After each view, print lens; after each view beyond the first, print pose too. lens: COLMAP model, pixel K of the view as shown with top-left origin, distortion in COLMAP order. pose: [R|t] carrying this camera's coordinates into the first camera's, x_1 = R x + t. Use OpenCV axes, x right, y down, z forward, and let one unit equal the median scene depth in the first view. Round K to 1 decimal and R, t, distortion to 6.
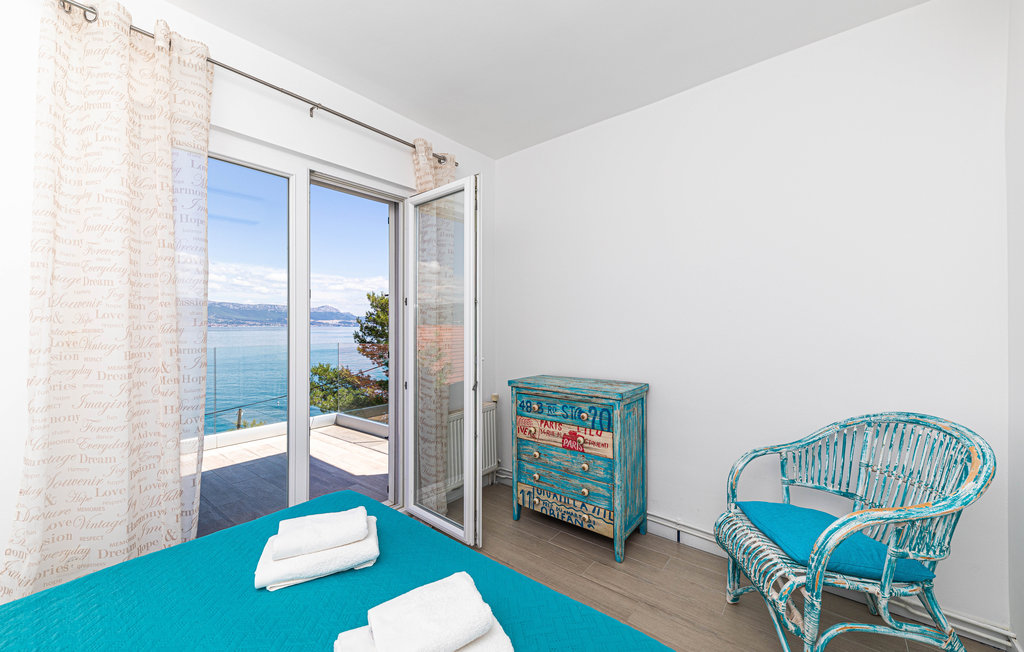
lens RADIAL K [[399.7, 0, 510.8], [0, 399.7, 324.8], [0, 0, 1]] dist [-0.000222, -0.000026]
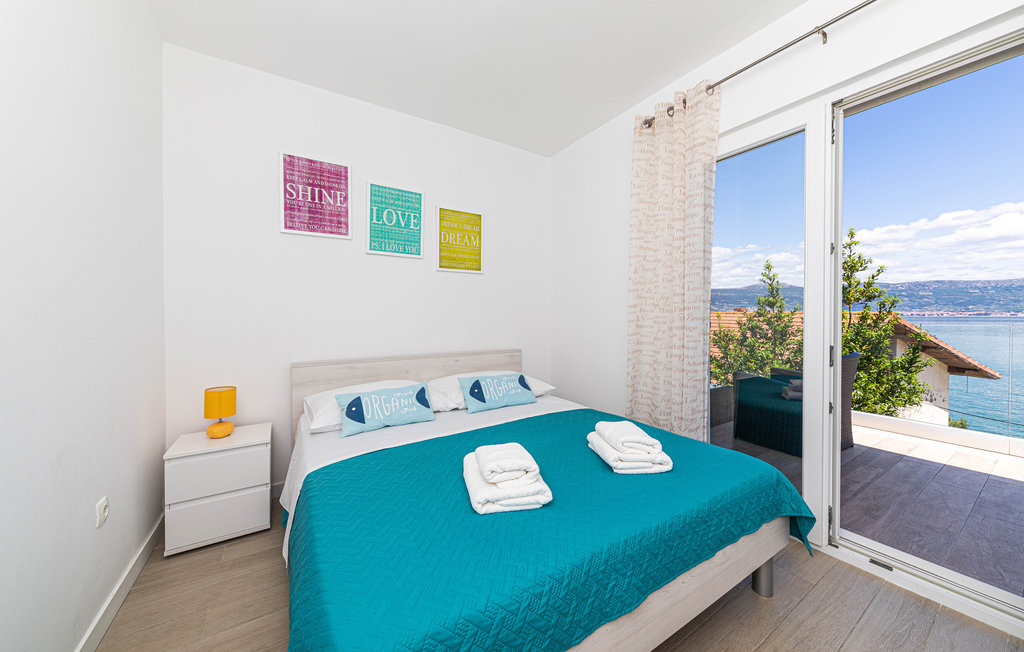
lens RADIAL K [[358.3, 0, 511.5], [0, 358.3, 320.4], [0, 0, 1]] dist [0.000856, -0.002972]
pose [[-0.326183, 0.019943, -0.945096, 0.042524], [0.004511, 0.999799, 0.019541, 0.005414], [0.945296, 0.002111, -0.326207, 0.056748]]
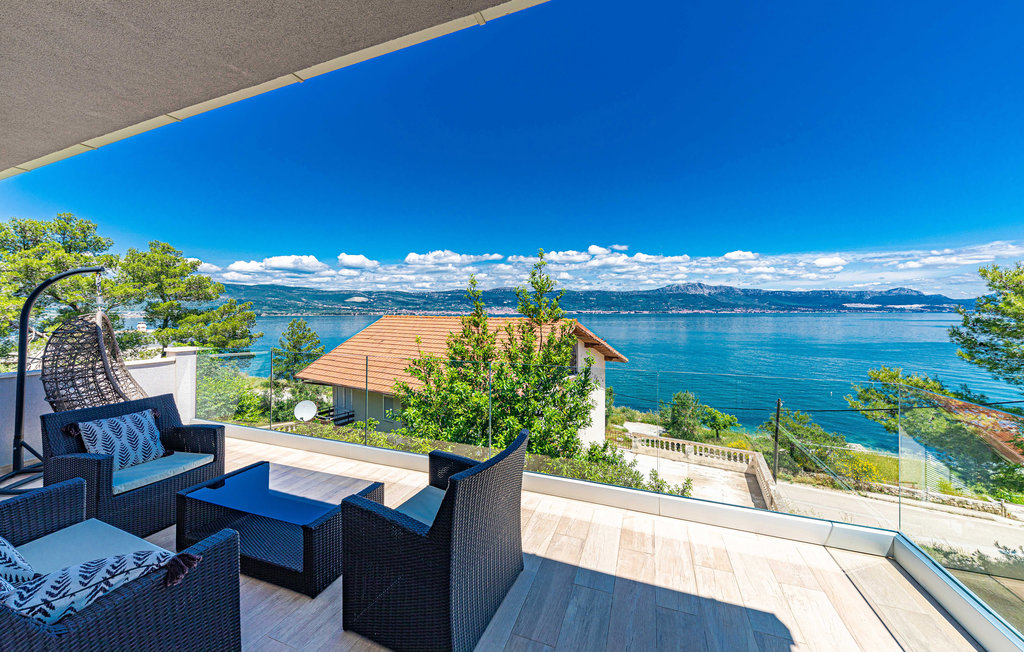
lens RADIAL K [[345.4, 0, 510.6], [0, 345.4, 308.9], [0, 0, 1]] dist [-0.000083, -0.000087]
pose [[0.288585, -0.002674, -0.957451, -0.041015], [-0.002245, 0.999991, -0.003469, -0.008962], [0.957452, 0.003150, 0.288577, 0.105323]]
